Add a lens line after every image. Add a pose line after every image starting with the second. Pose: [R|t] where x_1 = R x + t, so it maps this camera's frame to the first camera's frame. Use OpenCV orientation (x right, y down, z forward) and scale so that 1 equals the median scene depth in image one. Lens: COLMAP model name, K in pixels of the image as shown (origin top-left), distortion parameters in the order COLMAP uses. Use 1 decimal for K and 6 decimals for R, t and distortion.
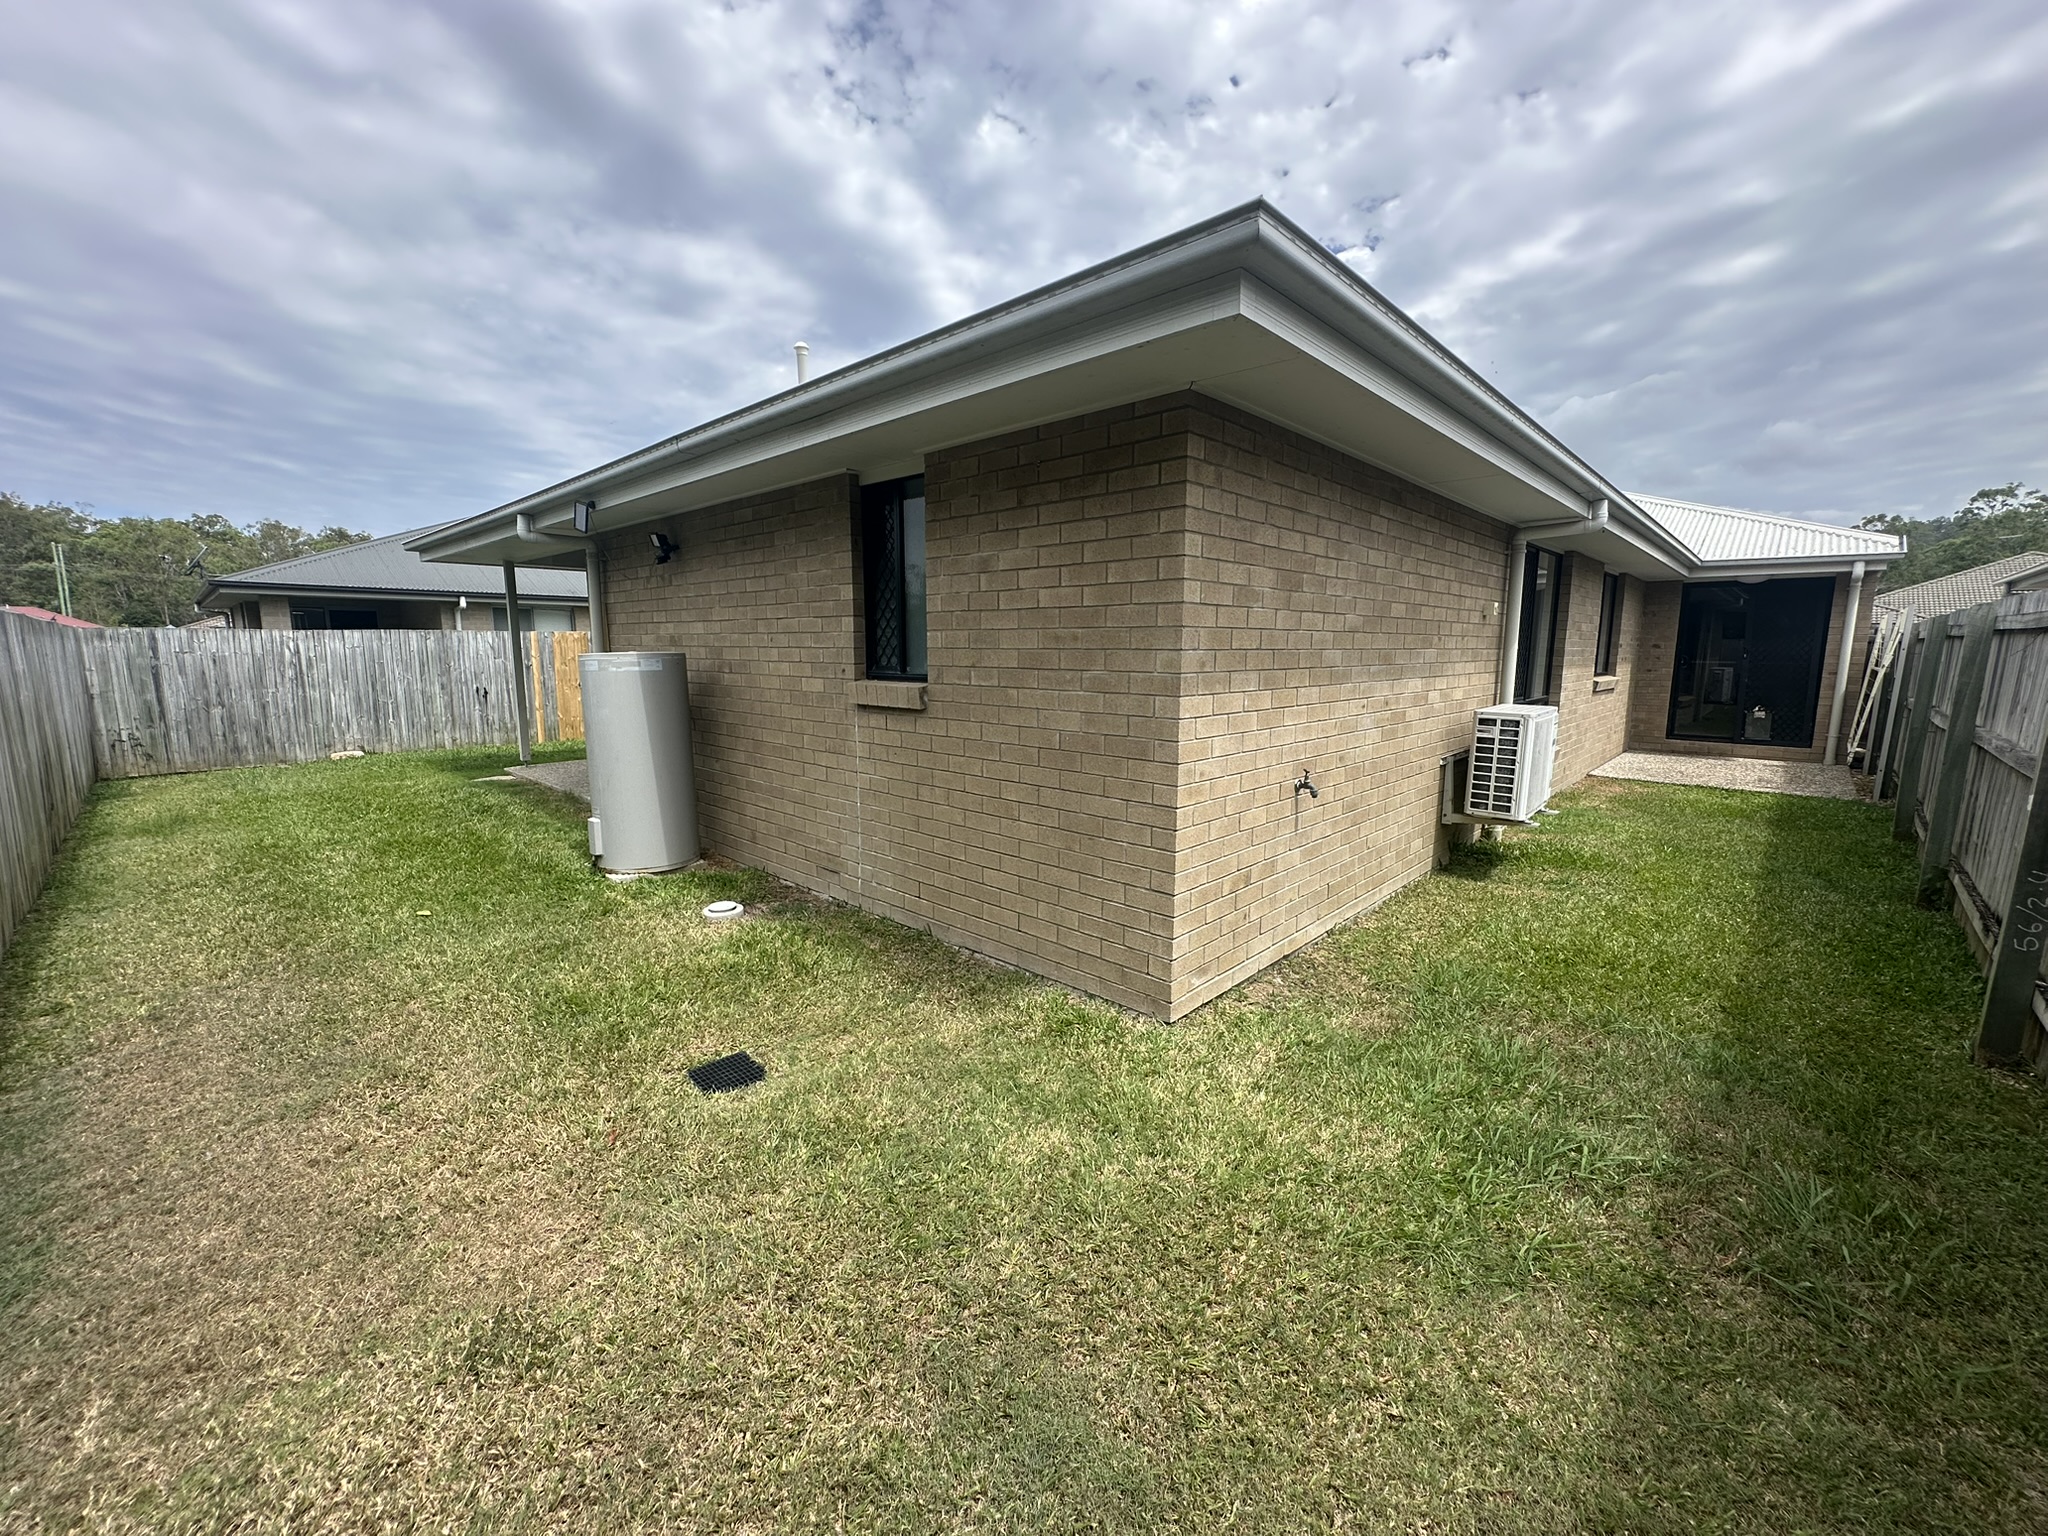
lens RADIAL K [[824.3, 0, 1024.0], [0, 824.3, 768.0], [0, 0, 1]] dist [-0.000719, -0.000057]
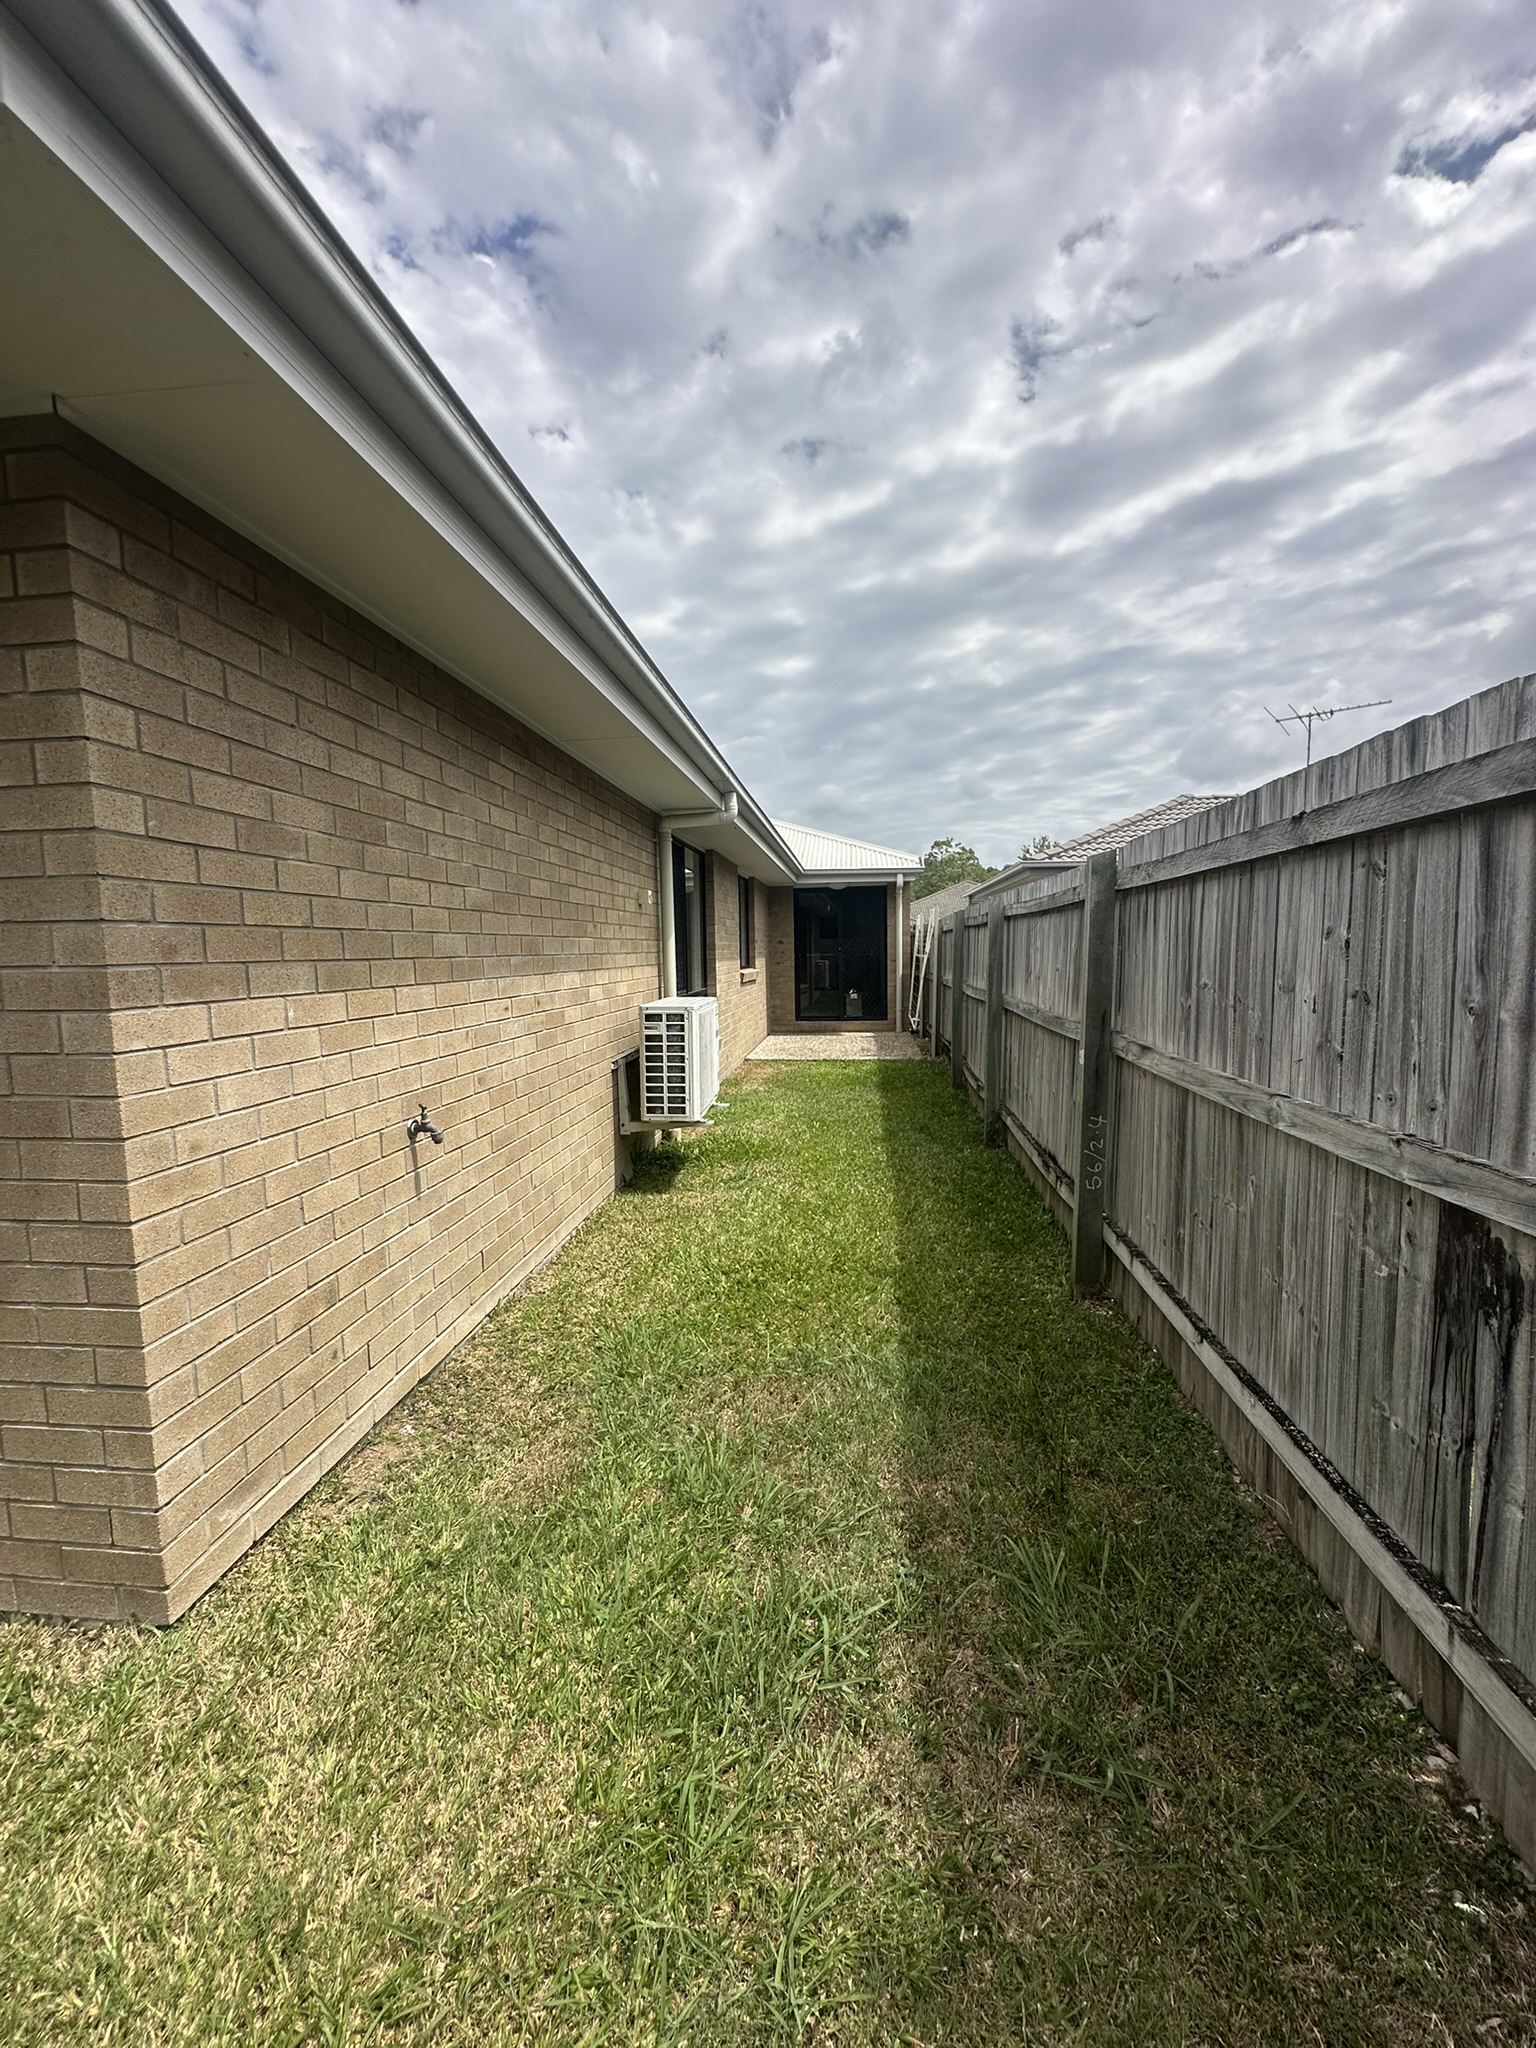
lens RADIAL K [[824.3, 0, 768.0], [0, 824.3, 1024.0], [0, 0, 1]] dist [-0.000719, -0.000057]
pose [[0.800879, -0.071867, 0.594498, 0.137466], [0.108584, 0.993743, -0.026149, -0.012682], [-0.588899, 0.085495, 0.803672, 0.219338]]
